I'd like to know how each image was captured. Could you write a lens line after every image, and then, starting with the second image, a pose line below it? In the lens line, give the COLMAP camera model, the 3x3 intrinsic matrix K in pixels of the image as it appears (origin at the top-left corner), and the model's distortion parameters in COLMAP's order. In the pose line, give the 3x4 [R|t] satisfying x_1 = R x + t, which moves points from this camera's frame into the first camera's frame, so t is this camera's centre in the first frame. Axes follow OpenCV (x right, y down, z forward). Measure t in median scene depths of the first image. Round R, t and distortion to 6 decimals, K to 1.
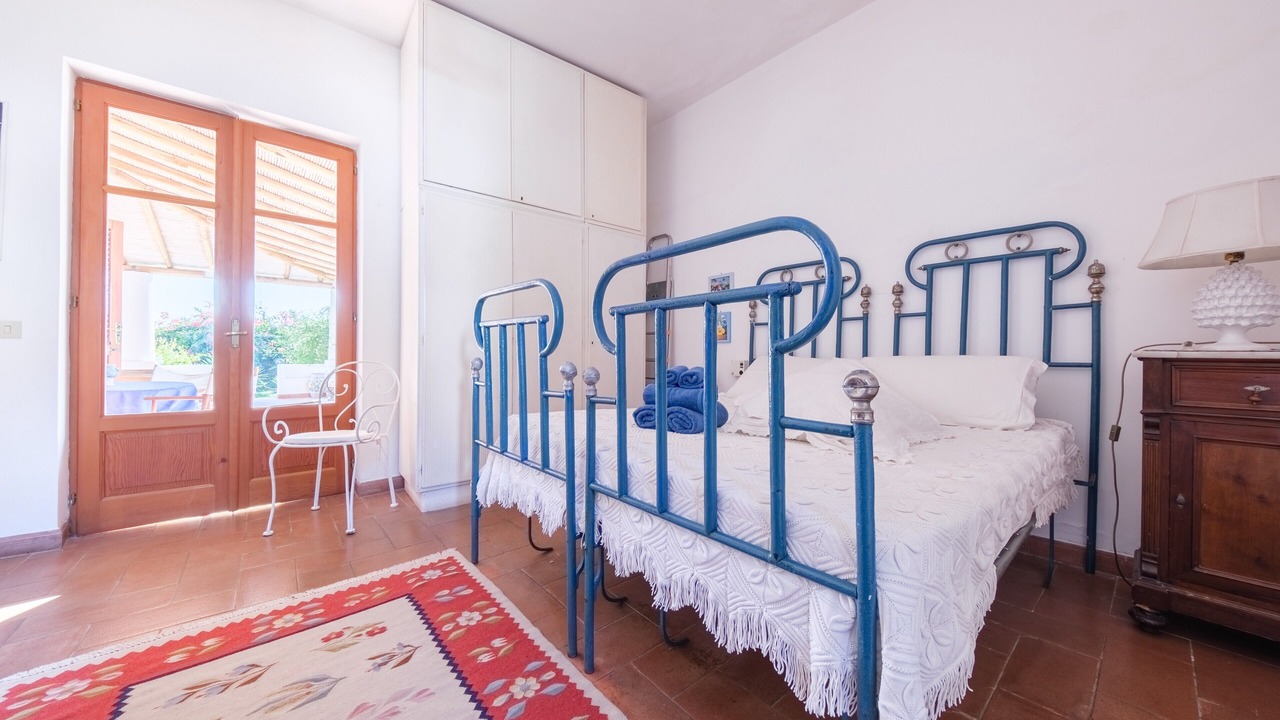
lens RADIAL K [[444.2, 0, 646.5], [0, 444.2, 357.8], [0, 0, 1]] dist [0.039390, -0.017035]
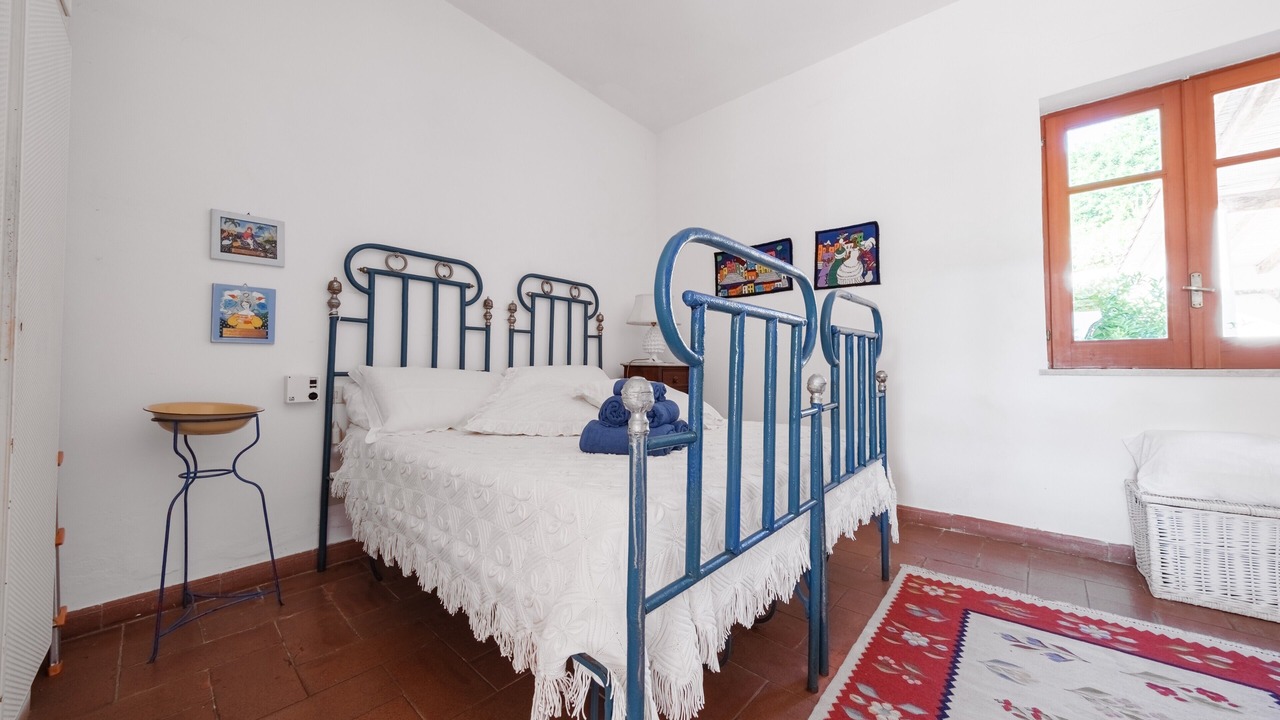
lens RADIAL K [[444.2, 0, 646.5], [0, 444.2, 357.8], [0, 0, 1]] dist [0.039390, -0.017035]
pose [[-0.164059, 0.000195, 0.986450, -0.591023], [-0.002621, 0.999996, -0.000633, -0.022433], [-0.986447, -0.002689, -0.164058, 0.805031]]
